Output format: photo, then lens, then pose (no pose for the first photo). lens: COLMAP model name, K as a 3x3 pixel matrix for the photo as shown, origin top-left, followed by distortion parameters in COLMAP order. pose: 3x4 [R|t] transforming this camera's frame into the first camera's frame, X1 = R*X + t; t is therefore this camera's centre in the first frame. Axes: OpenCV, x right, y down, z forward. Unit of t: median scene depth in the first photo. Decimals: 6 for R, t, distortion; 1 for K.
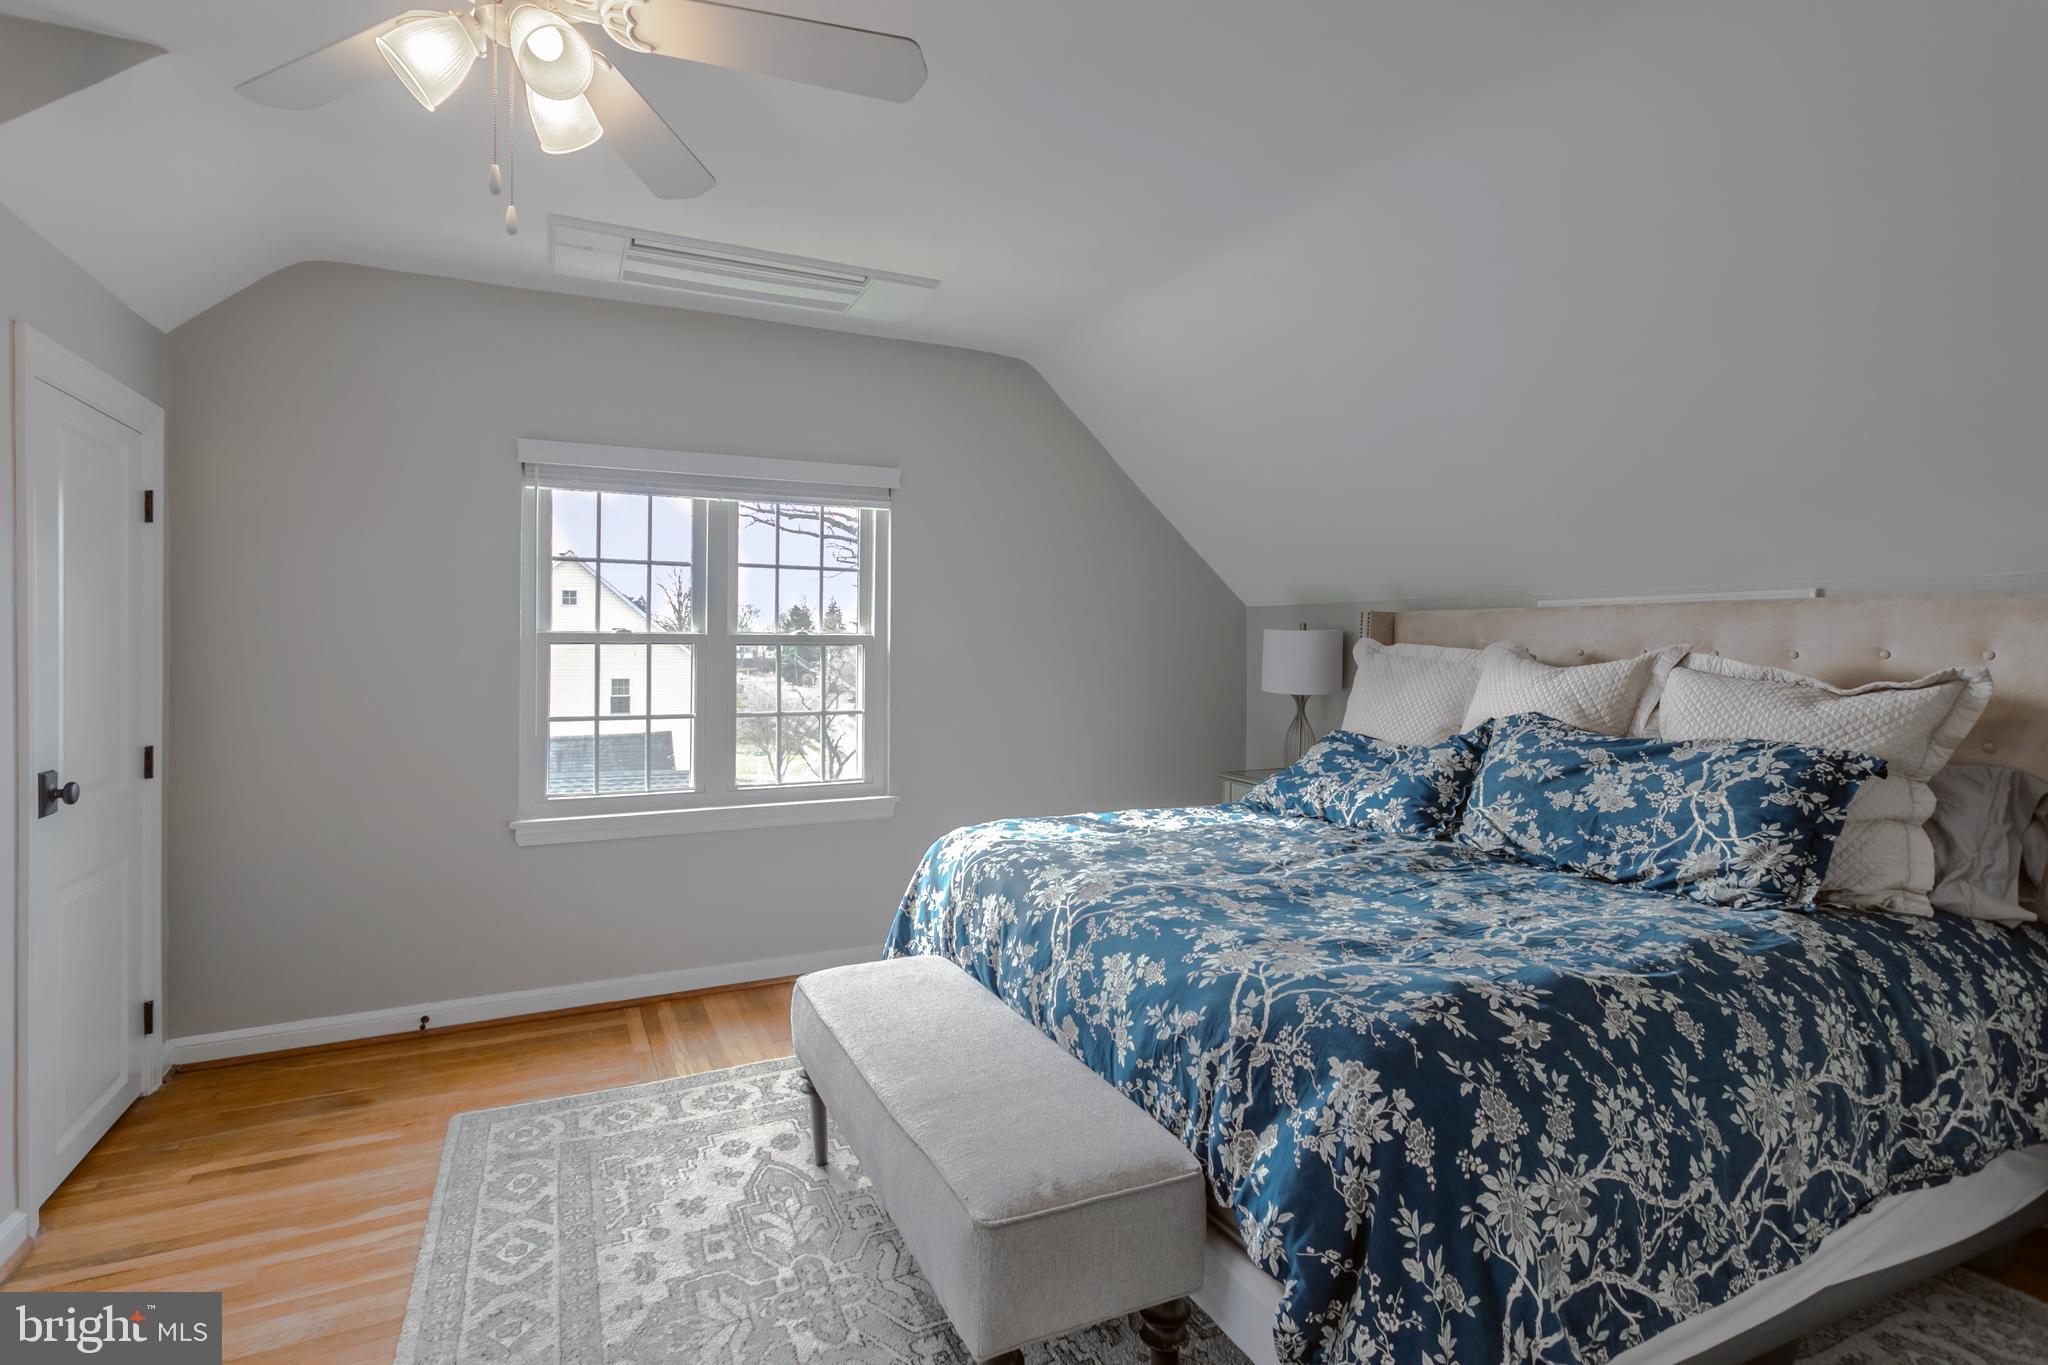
lens RADIAL K [[991.5, 0, 1028.6], [0, 991.5, 661.2], [0, 0, 1]] dist [0.007422, -0.001958]
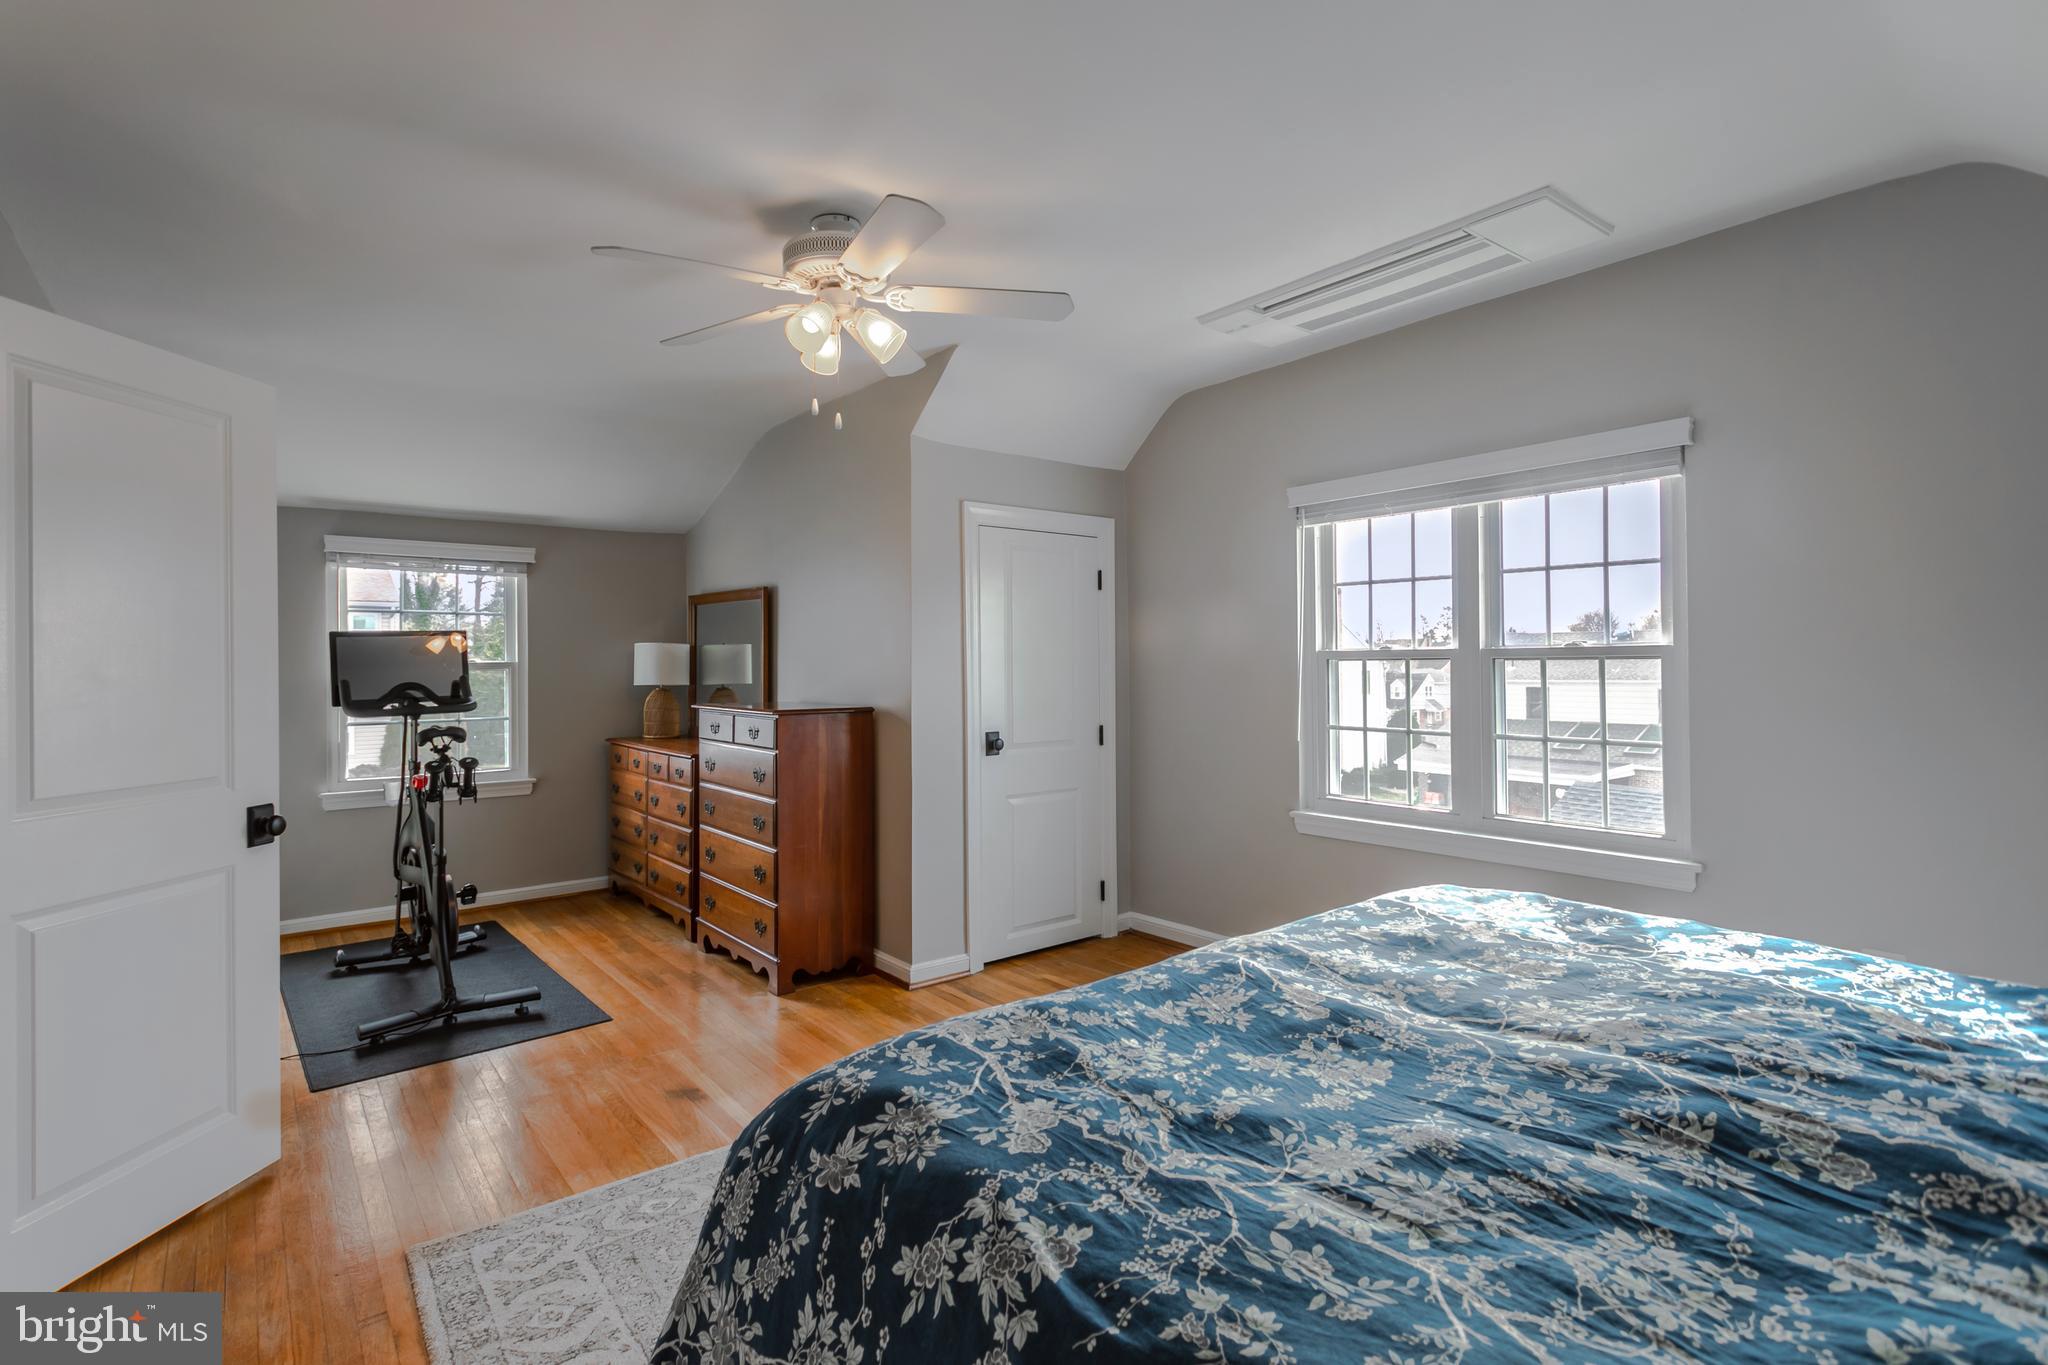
lens RADIAL K [[991.5, 0, 1026.9], [0, 991.5, 669.9], [0, 0, 1]] dist [0.007422, -0.001958]
pose [[0.212413, 0.001400, -0.977179, 0.994091], [-0.008885, 0.999960, -0.000499, -0.006108], [0.977139, 0.008788, 0.212417, 0.764347]]
